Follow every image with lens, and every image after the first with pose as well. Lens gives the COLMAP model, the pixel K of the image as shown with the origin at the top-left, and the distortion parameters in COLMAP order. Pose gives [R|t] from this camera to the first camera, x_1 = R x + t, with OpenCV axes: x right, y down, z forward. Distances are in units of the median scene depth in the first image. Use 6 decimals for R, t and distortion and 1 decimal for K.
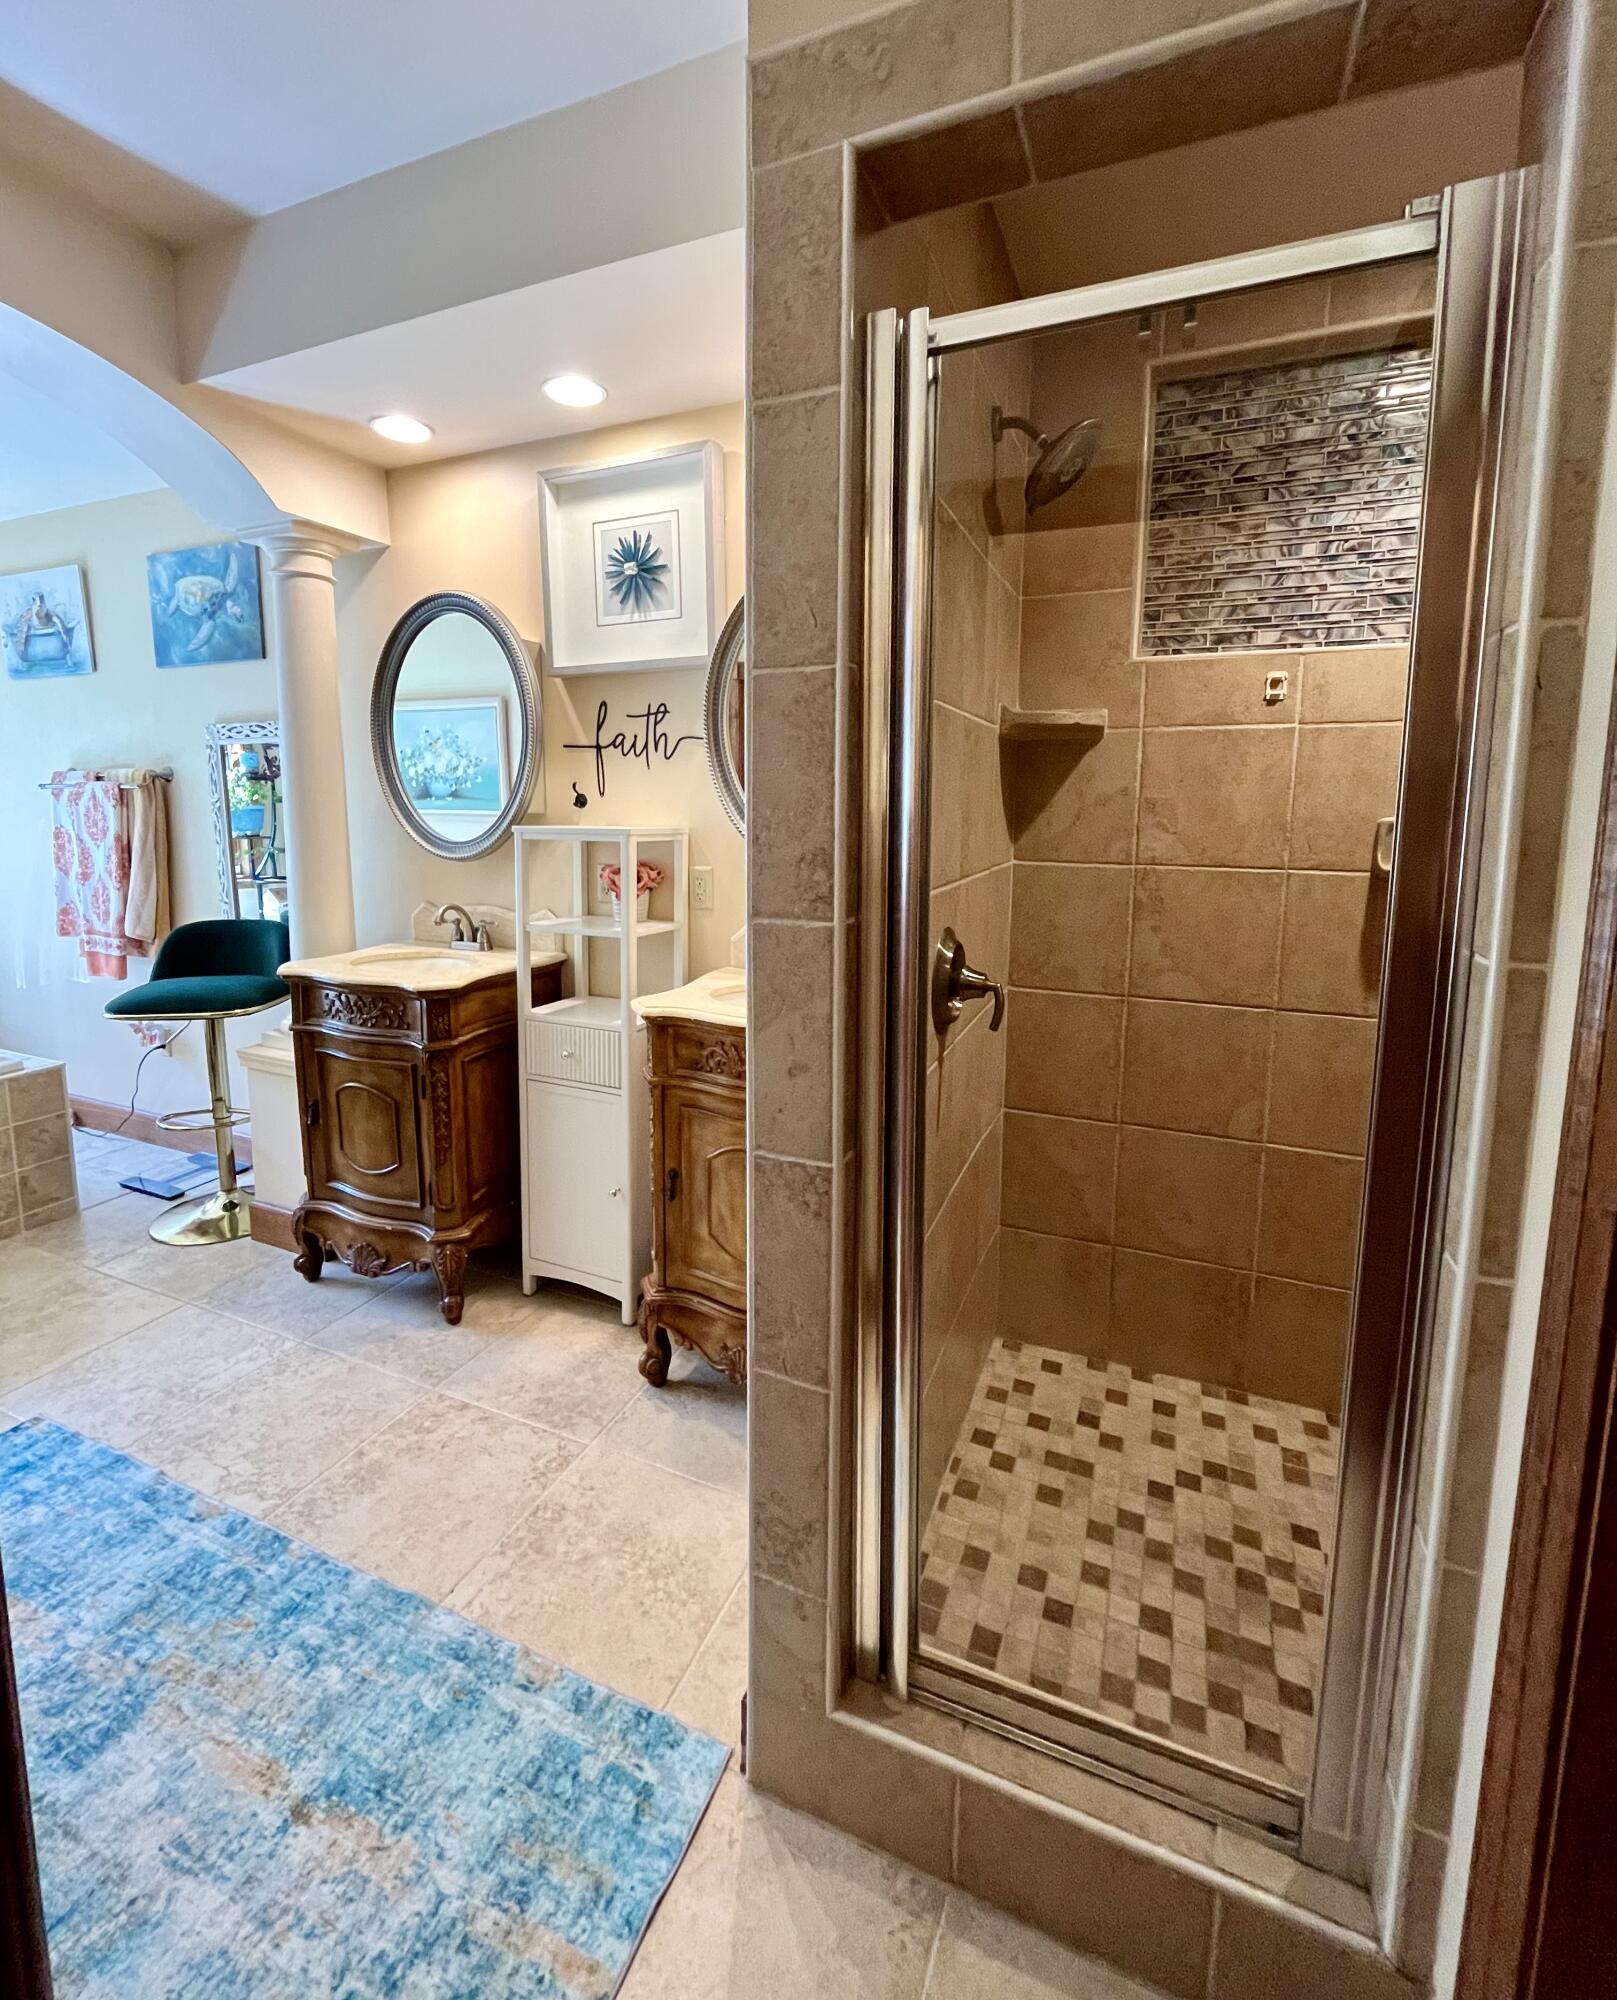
lens RADIAL K [[884.5, 0, 799.1], [0, 884.5, 916.0], [0, 0, 1]] dist [0.000560, 0.000828]
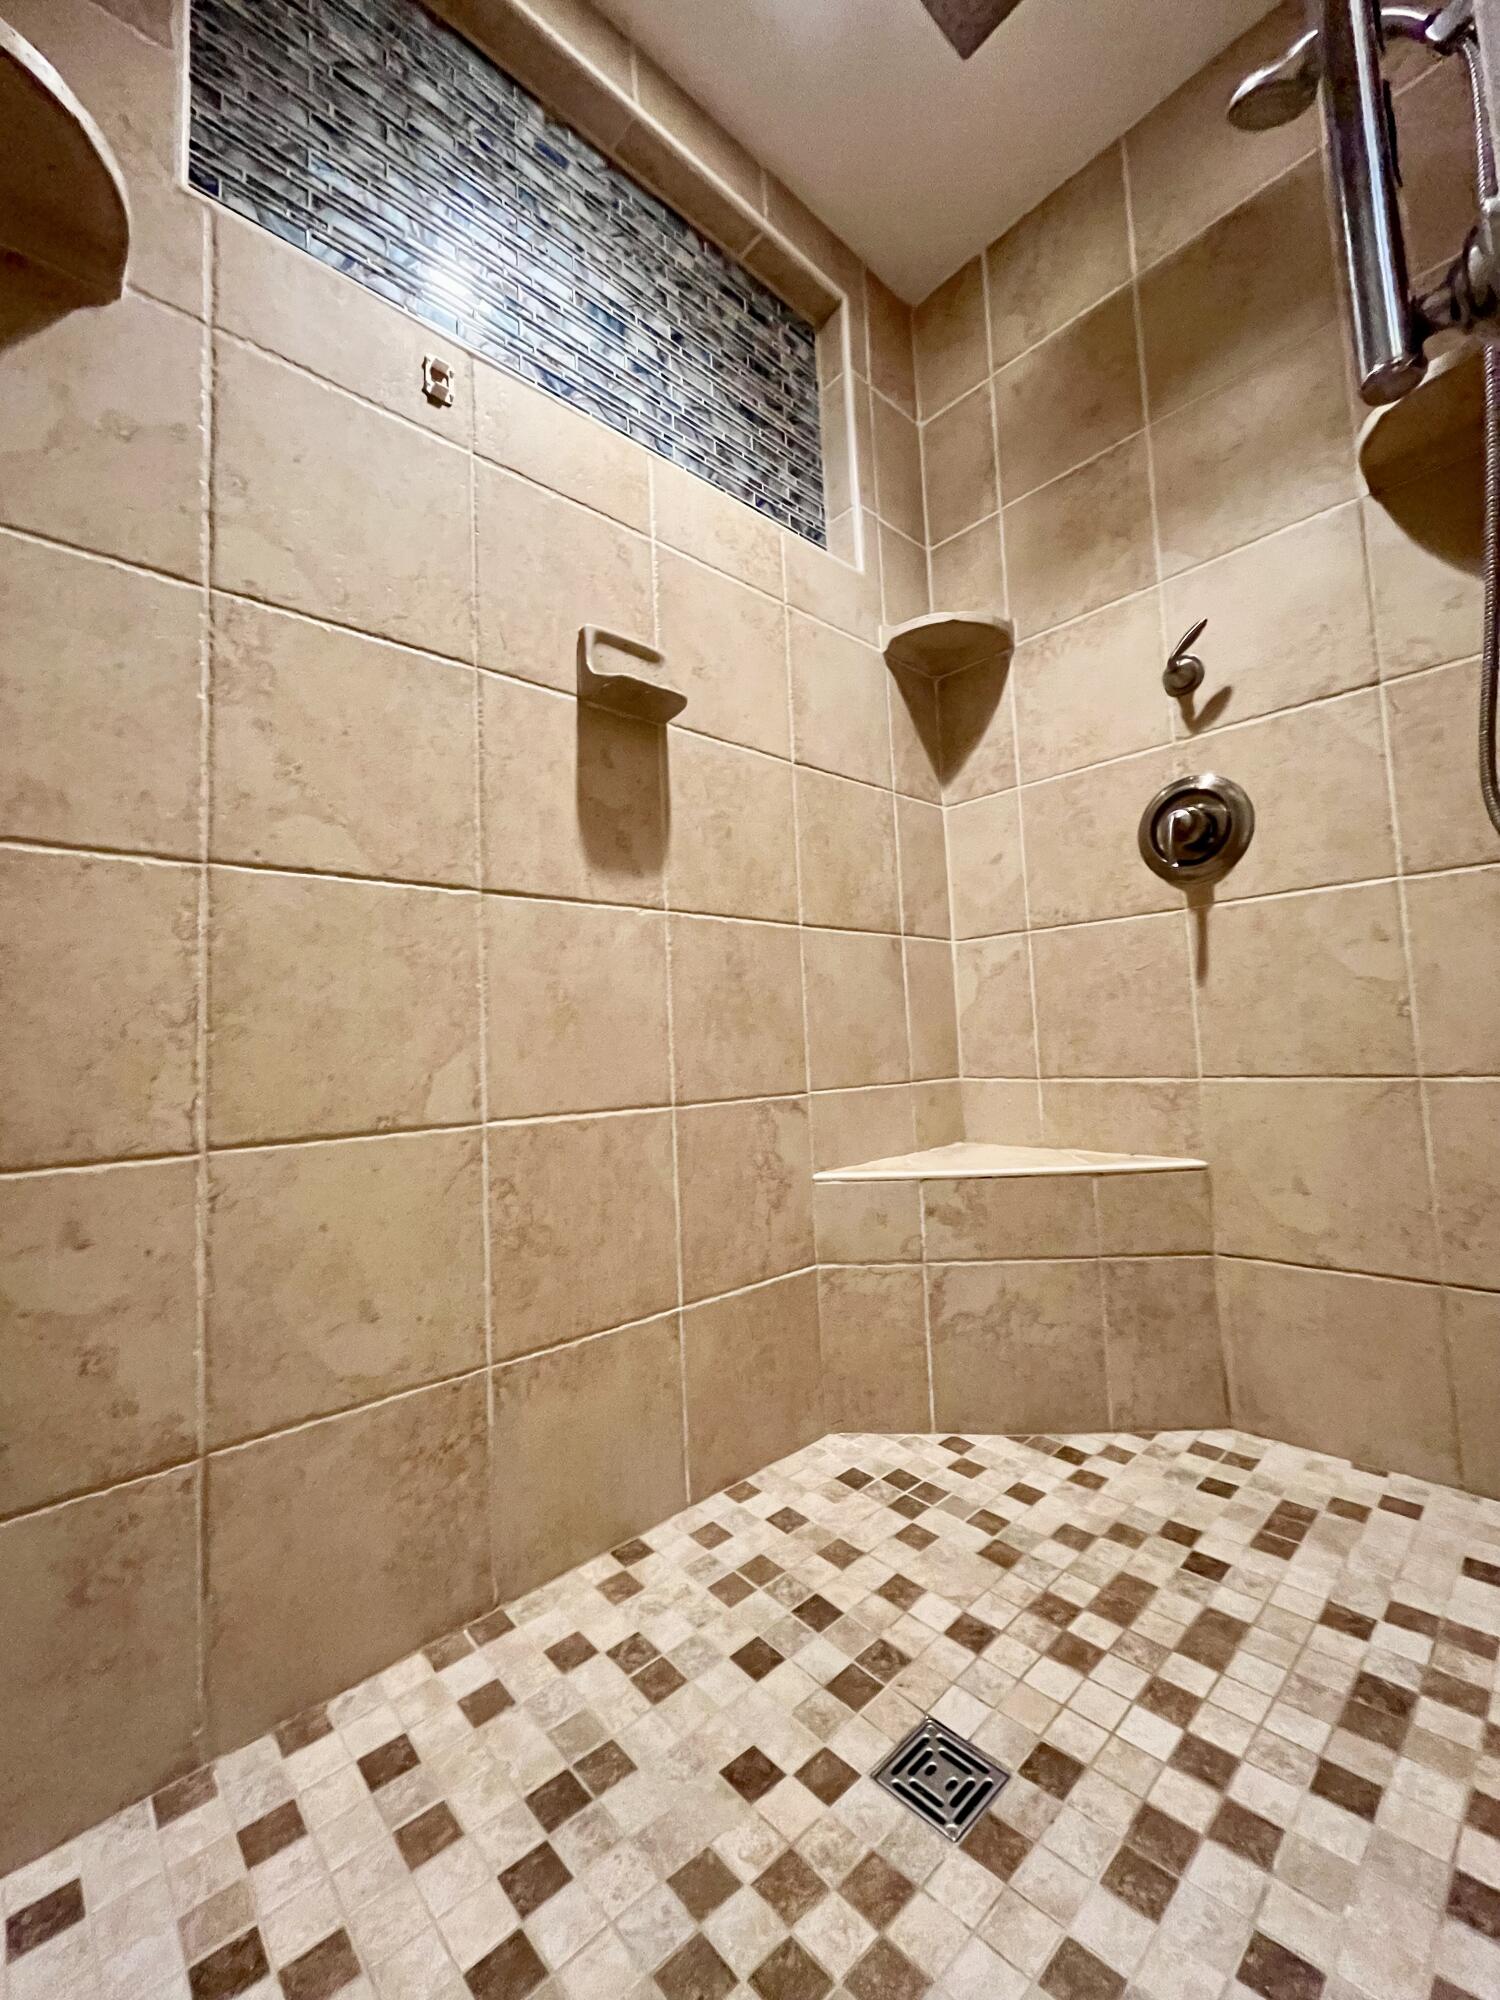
lens RADIAL K [[818.1, 0, 752.5], [0, 818.1, 998.7], [0, 0, 1]] dist [-0.001697, 0.000247]
pose [[0.401451, 0.040882, 0.914967, 0.107286], [0.162245, 0.980029, -0.114976, 0.279680], [-0.901395, 0.194606, 0.386801, 0.647472]]
